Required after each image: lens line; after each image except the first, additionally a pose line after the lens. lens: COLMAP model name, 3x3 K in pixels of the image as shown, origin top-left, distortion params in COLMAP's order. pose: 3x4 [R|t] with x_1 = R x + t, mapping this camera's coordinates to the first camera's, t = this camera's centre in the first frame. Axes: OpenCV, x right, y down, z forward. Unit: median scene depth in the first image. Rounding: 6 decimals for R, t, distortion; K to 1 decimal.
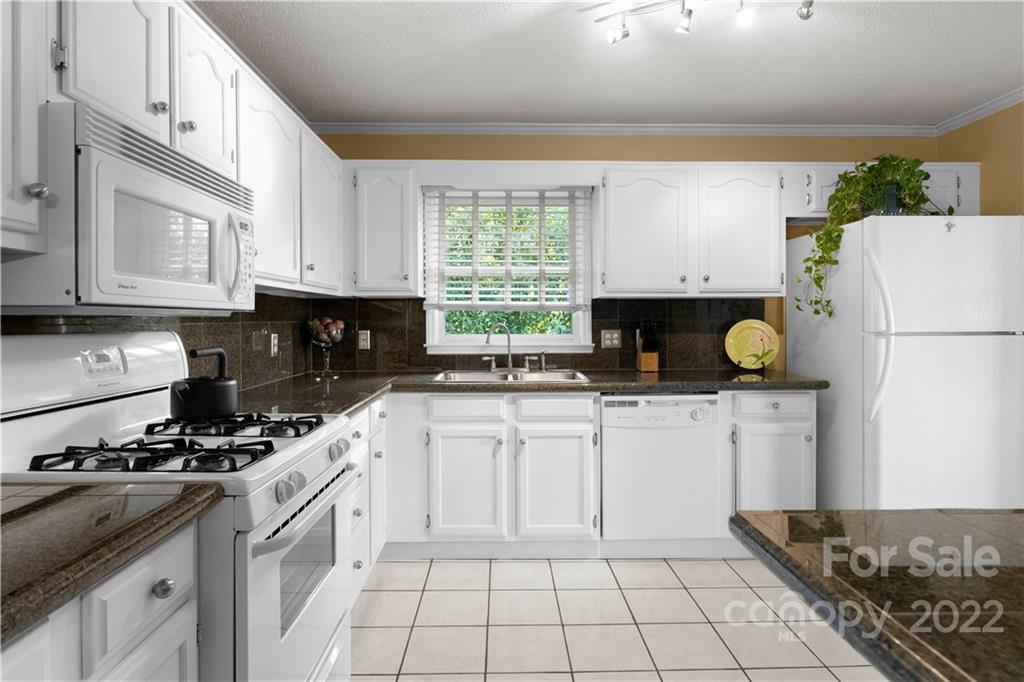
lens RADIAL K [[553.4, 0, 509.5], [0, 553.4, 318.8], [0, 0, 1]] dist [0.001215, 0.000028]
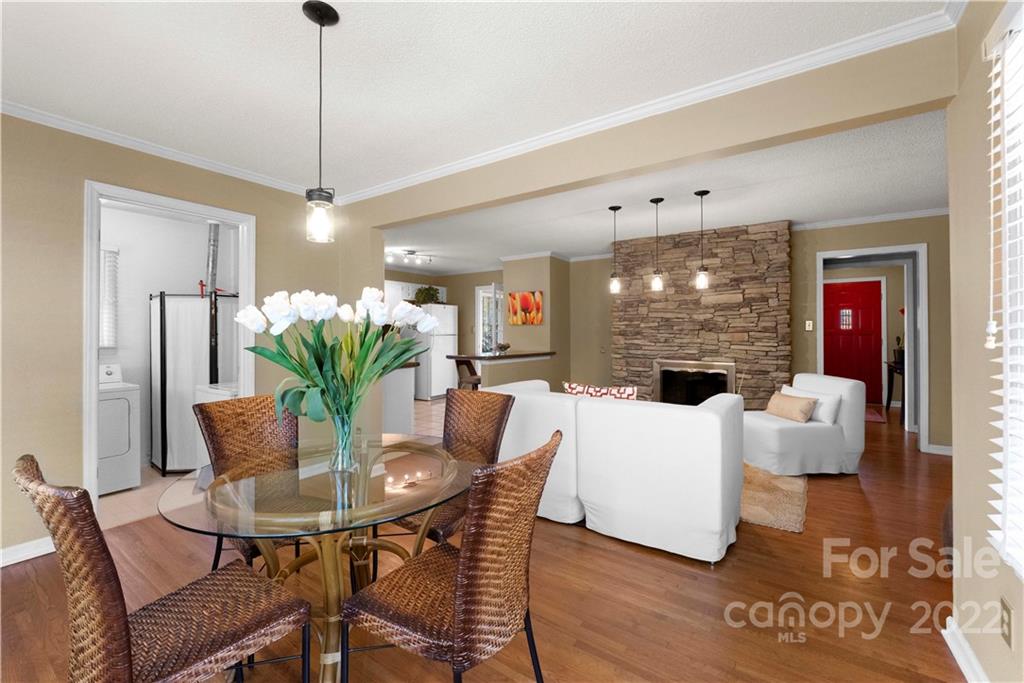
lens RADIAL K [[420.3, 0, 512.5], [0, 420.3, 330.0], [0, 0, 1]] dist [-0.000645, -0.000035]
pose [[0.586997, 0.004381, 0.809577, -1.108082], [0.000281, 0.999984, -0.005615, 0.006178], [-0.809589, 0.003523, 0.586987, -0.942525]]
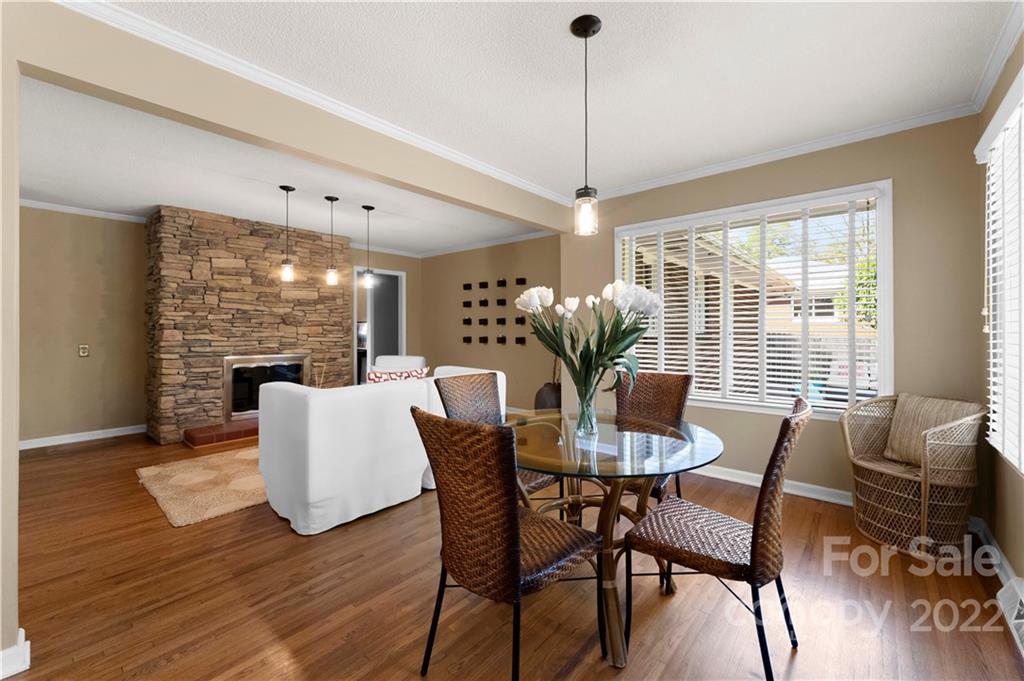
lens RADIAL K [[417.7, 0, 517.1], [0, 417.7, 335.0], [0, 0, 1]] dist [0.003986, 0.000165]
pose [[-0.752821, -0.005134, 0.658205, -1.141864], [0.004836, 0.999899, 0.013331, 0.024699], [-0.658208, 0.013219, -0.752720, 0.026589]]
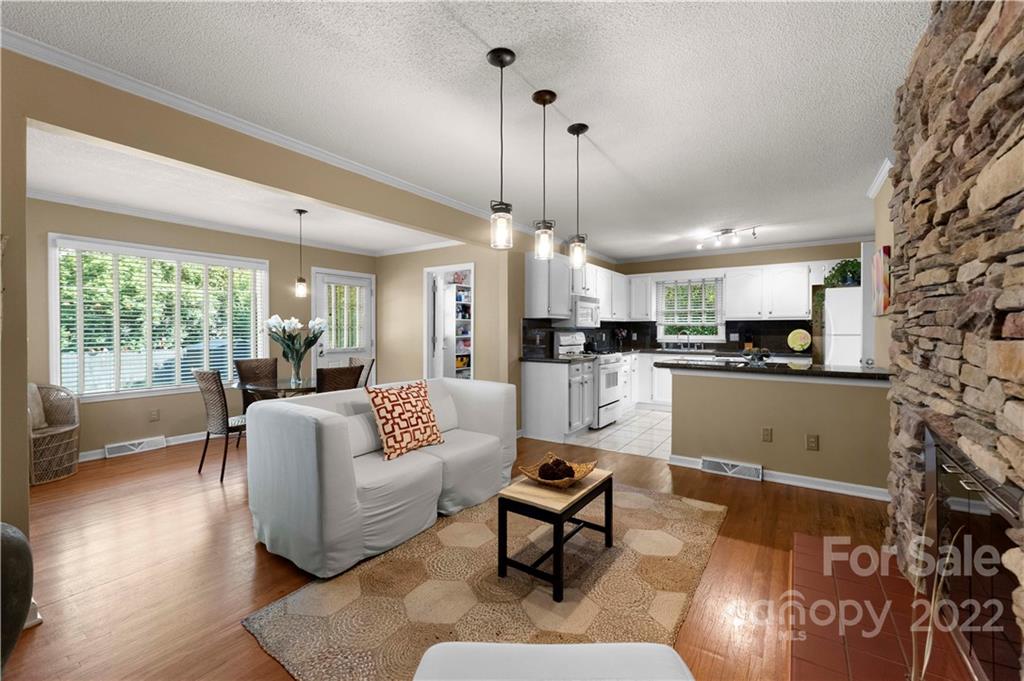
lens RADIAL K [[415.3, 0, 515.4], [0, 415.3, 336.3], [0, 0, 1]] dist [-0.003501, -0.000257]
pose [[0.821772, 0.009797, -0.569732, 0.474675], [0.000089, 0.999850, 0.017322, 0.000288], [0.569817, -0.014286, 0.821648, -1.149590]]
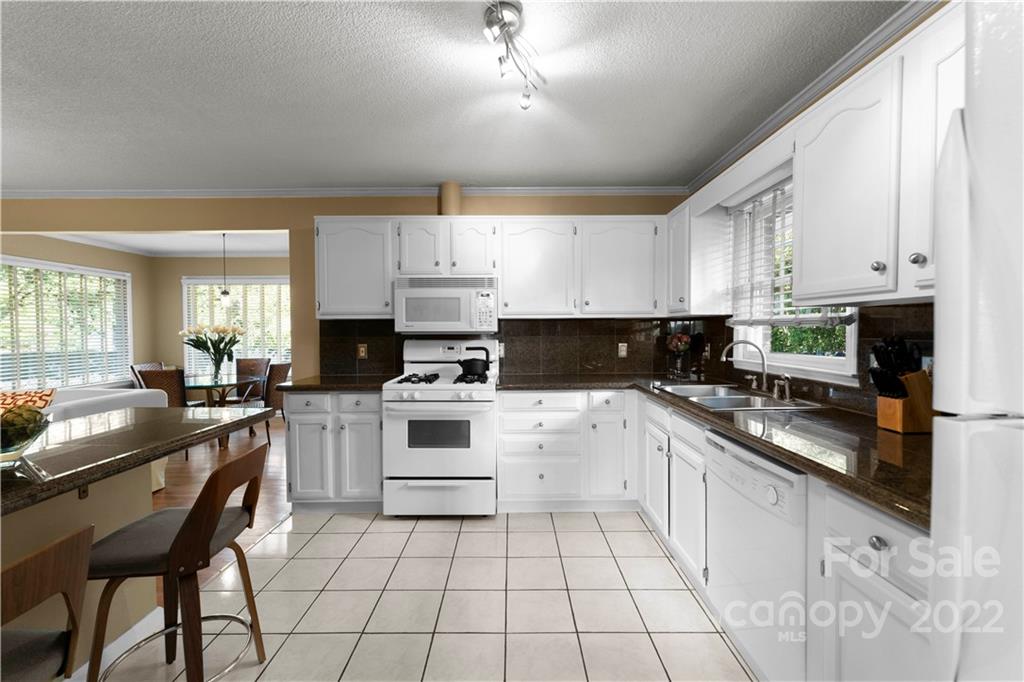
lens RADIAL K [[428.8, 0, 512.0], [0, 428.8, 341.0], [0, 0, 1]] dist [-0.000156, -0.000006]
pose [[-0.019729, 0.023355, -0.999533, 0.743236], [0.004422, 0.999719, 0.023273, -0.009320], [0.999796, -0.003961, -0.019827, 0.646075]]
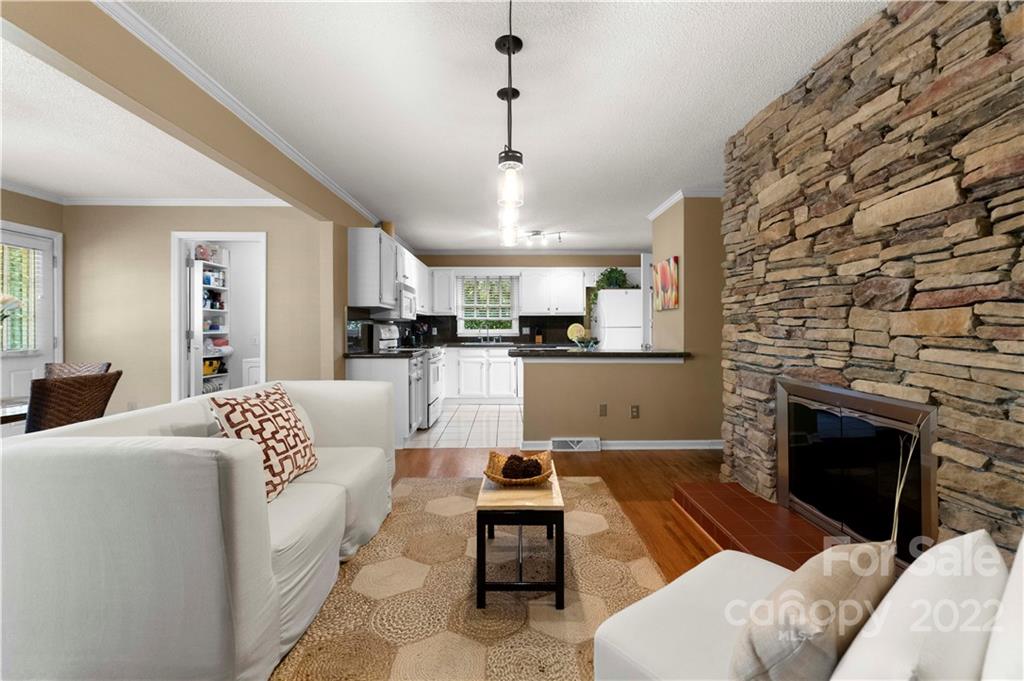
lens RADIAL K [[426.8, 0, 511.9], [0, 426.8, 333.3], [0, 0, 1]] dist [-0.000868, -0.000201]
pose [[1.000000, -0.000863, -0.000071, 0.126222], [0.000864, 0.999952, 0.009750, 0.030262], [0.000062, -0.009750, 0.999952, -1.178570]]
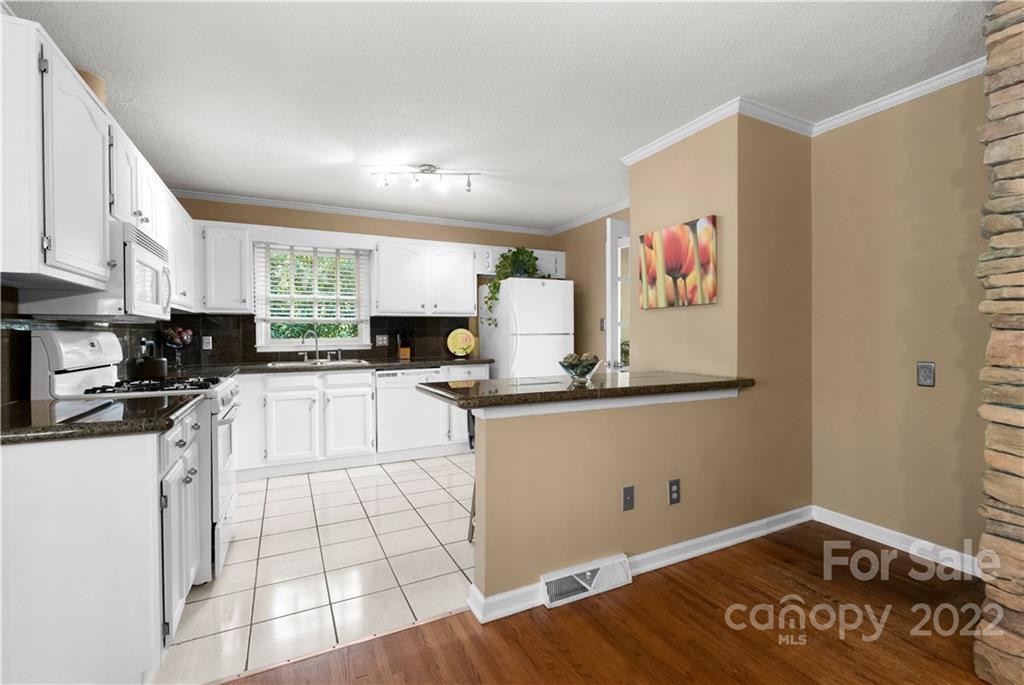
lens RADIAL K [[454.2, 0, 510.7], [0, 454.2, 337.5], [0, 0, 1]] dist [0.000194, 0.000159]
pose [[0.902075, -0.008388, 0.431497, -0.064539], [0.005517, 0.999954, 0.007906, 0.020394], [-0.431544, -0.004751, 0.902080, -0.446437]]
